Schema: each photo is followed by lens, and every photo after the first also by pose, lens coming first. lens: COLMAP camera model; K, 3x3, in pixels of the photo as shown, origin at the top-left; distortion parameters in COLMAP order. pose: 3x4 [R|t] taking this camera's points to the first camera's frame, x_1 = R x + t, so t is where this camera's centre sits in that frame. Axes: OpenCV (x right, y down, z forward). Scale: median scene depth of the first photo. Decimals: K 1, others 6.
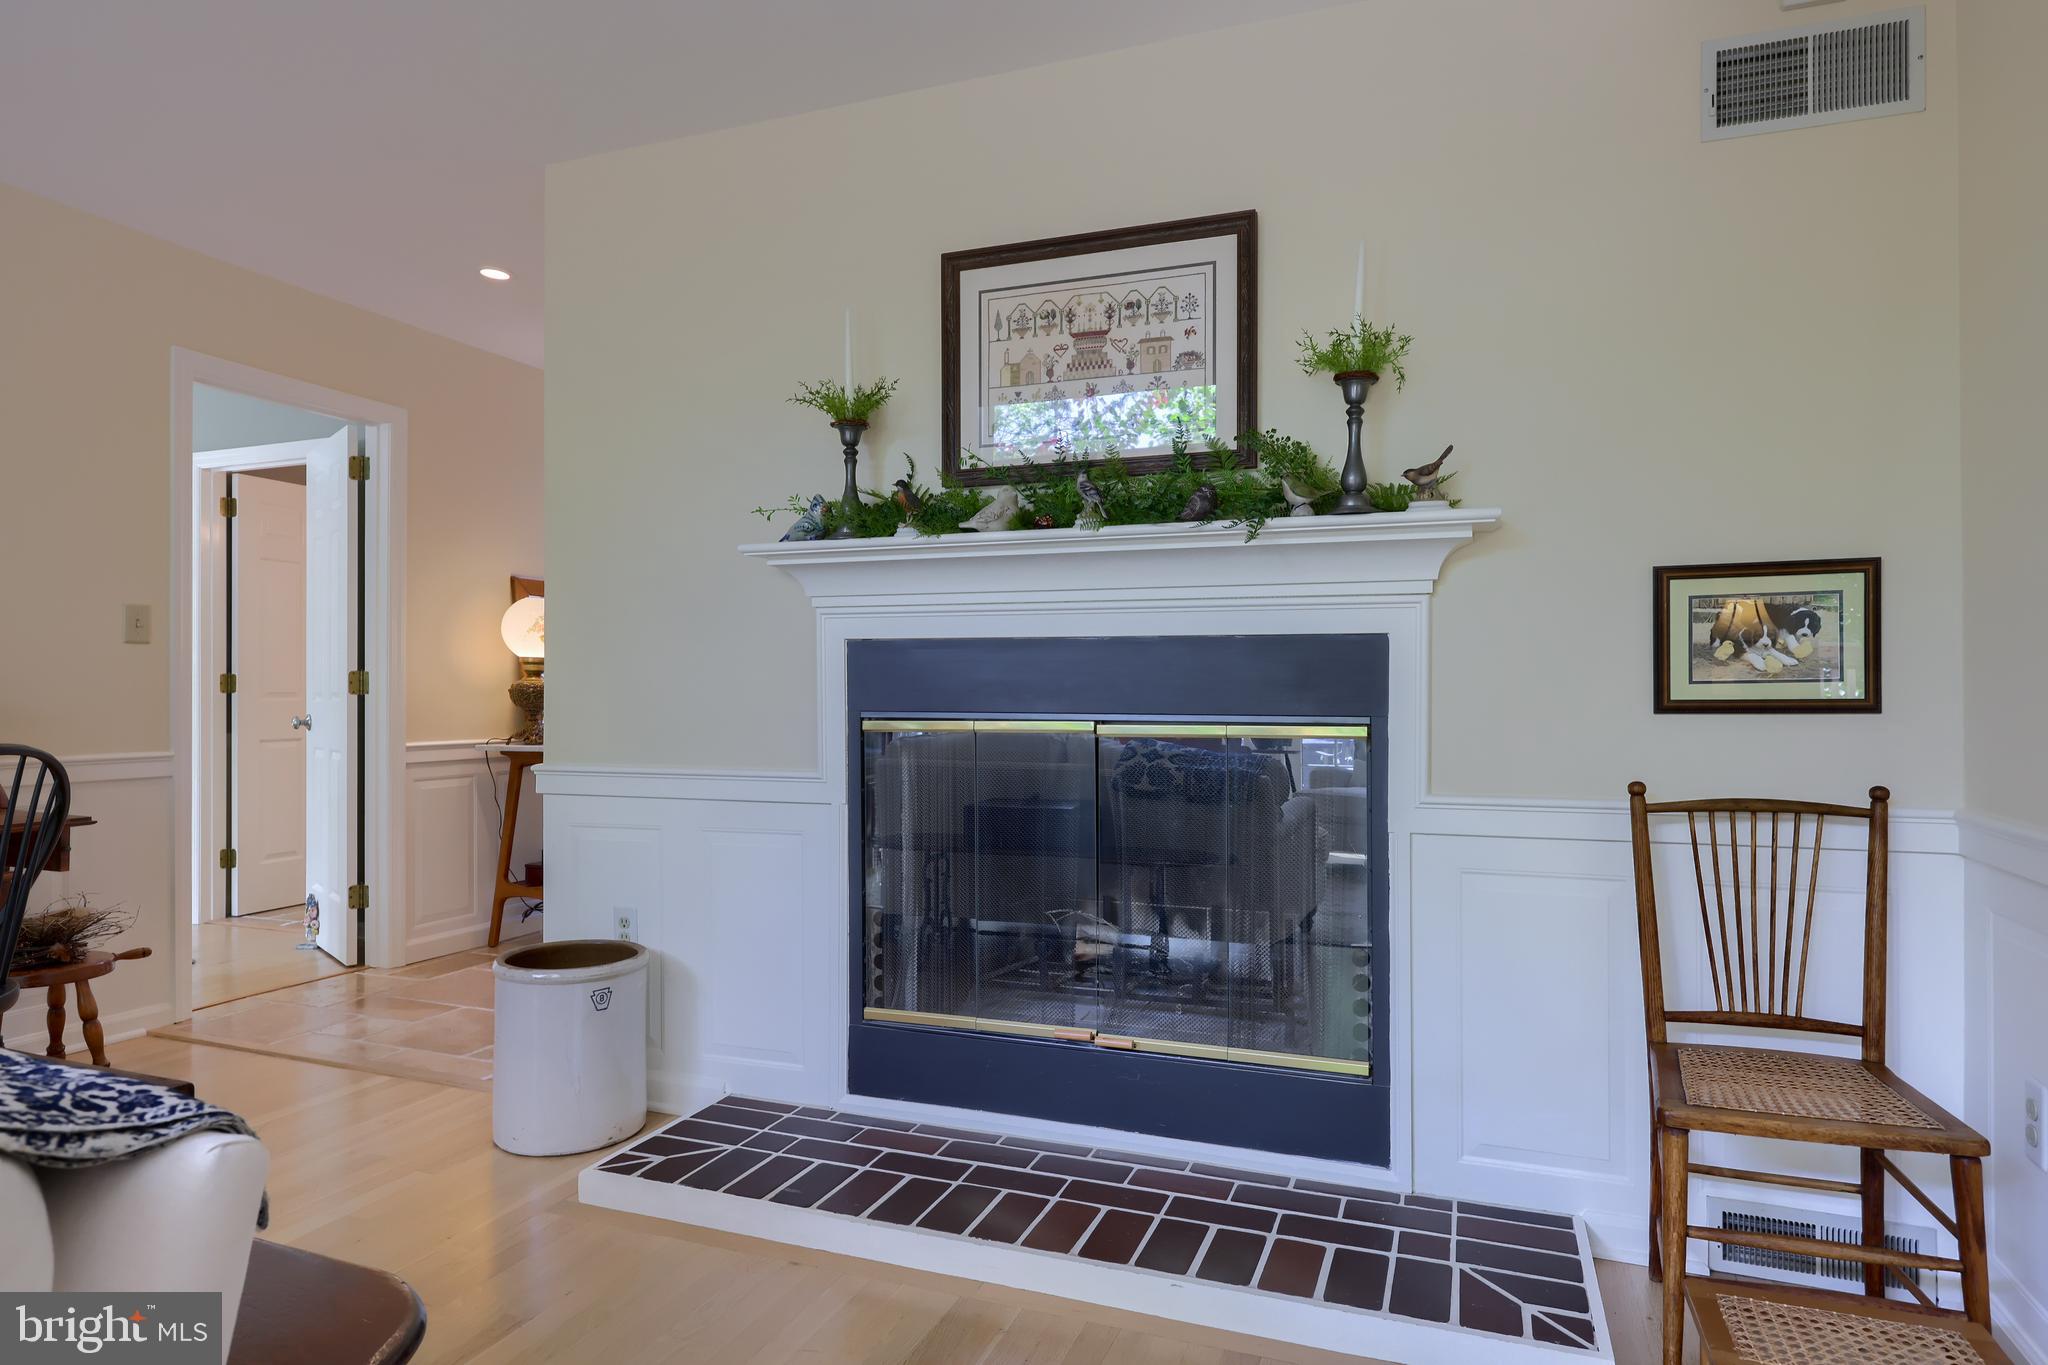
lens RADIAL K [[1175.9, 0, 1024.0], [0, 1175.9, 682.5], [0, 0, 1]] dist [0.003257, 0.000605]
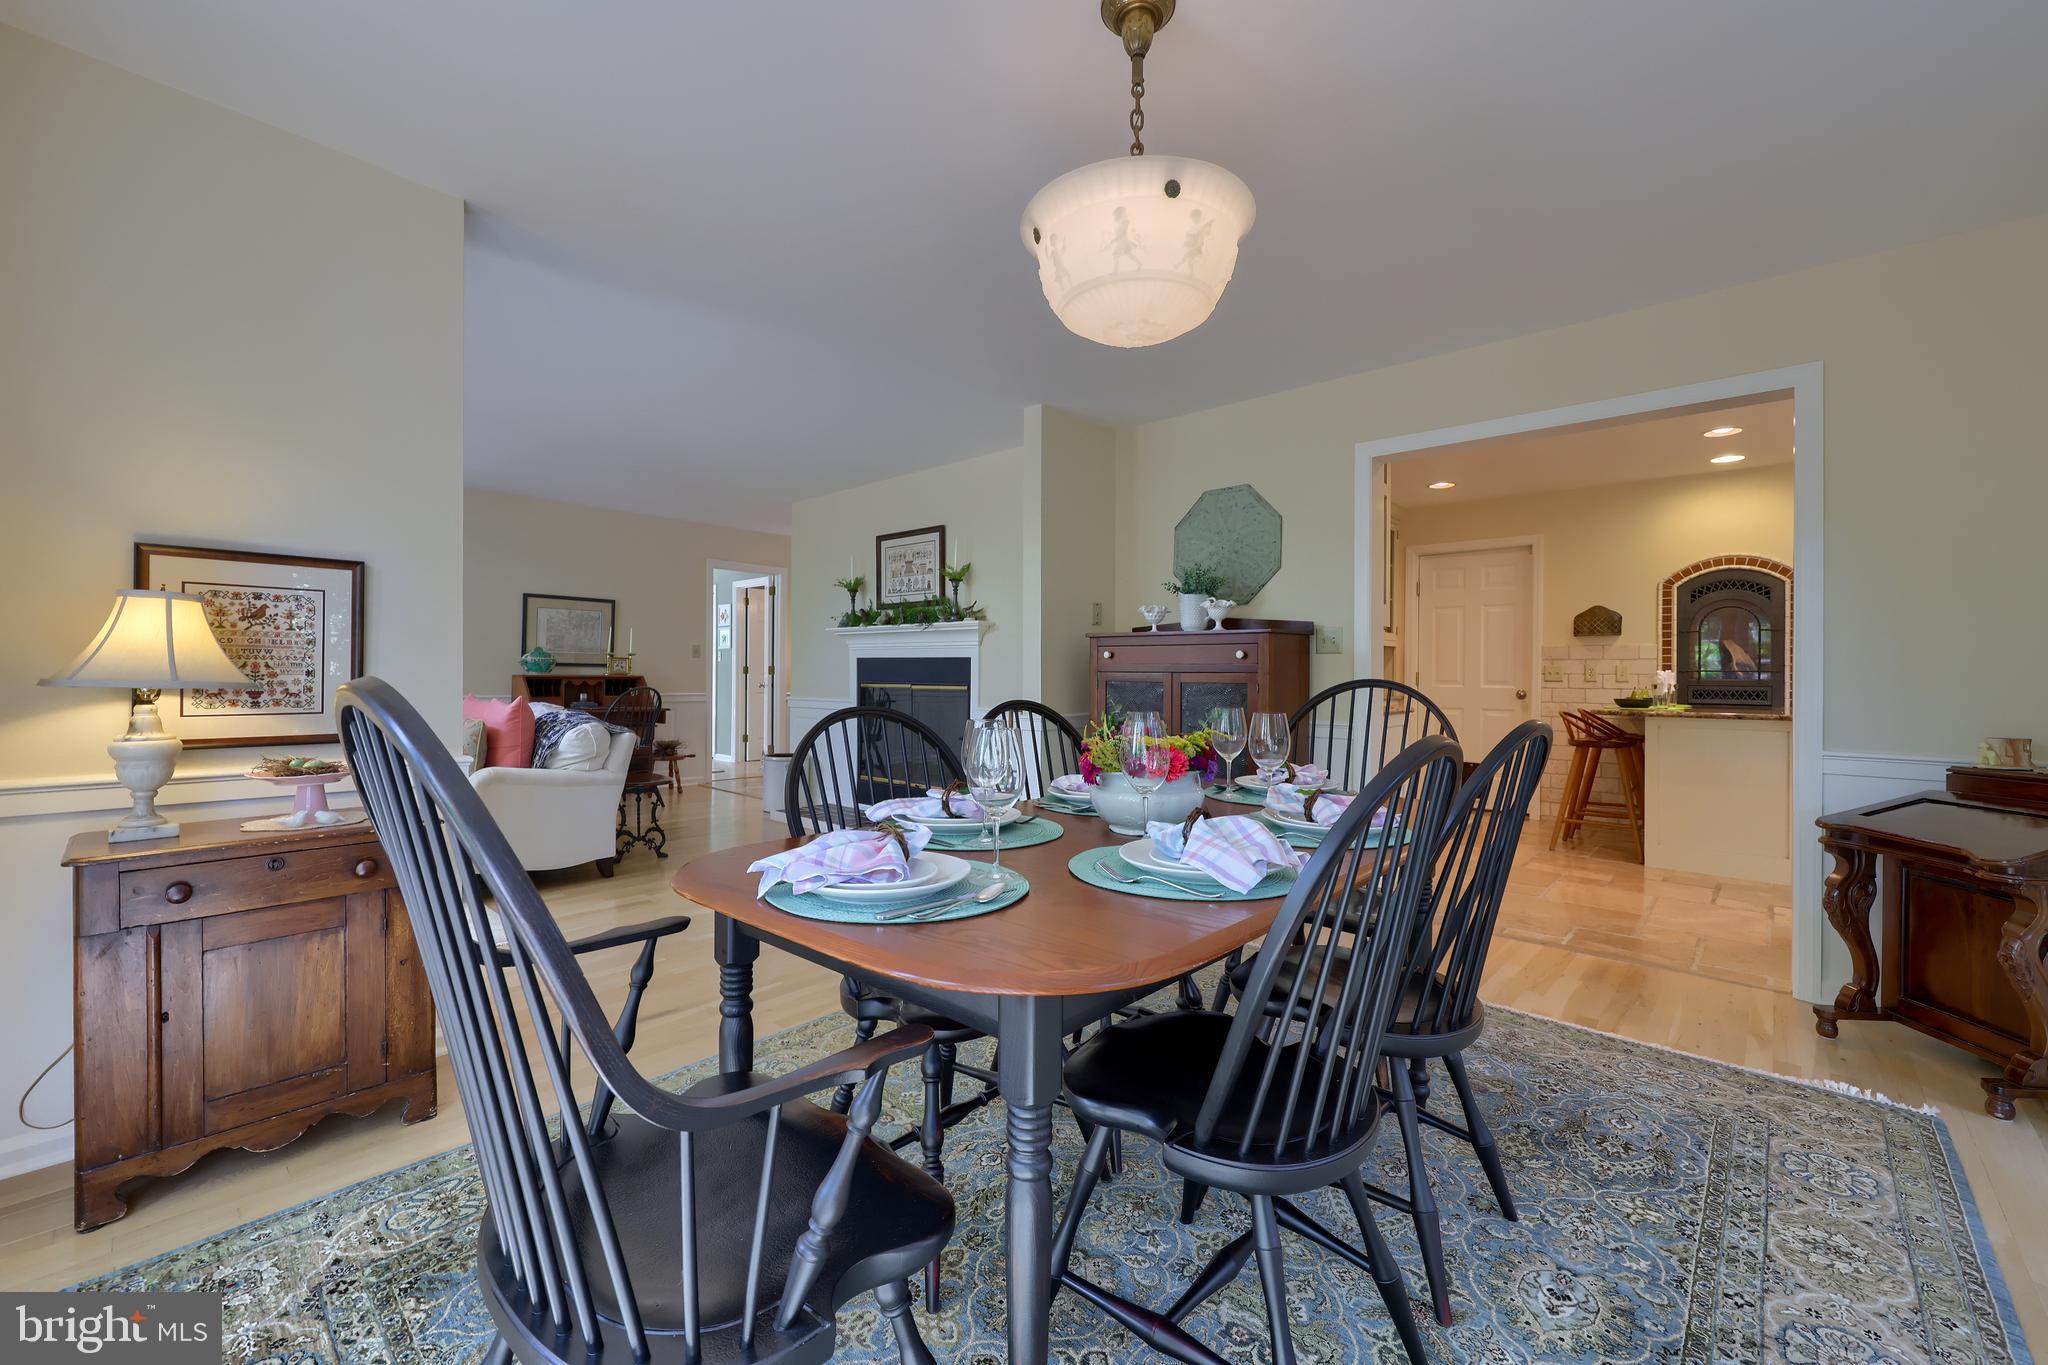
lens RADIAL K [[856.7, 0, 1034.1], [0, 856.7, 674.3], [0, 0, 1]] dist [-0.000315, -0.000320]
pose [[0.926773, 0.008782, -0.375519, 1.180456], [-0.007789, 0.999961, 0.004162, -0.006218], [0.375541, -0.000932, 0.926805, -0.963100]]
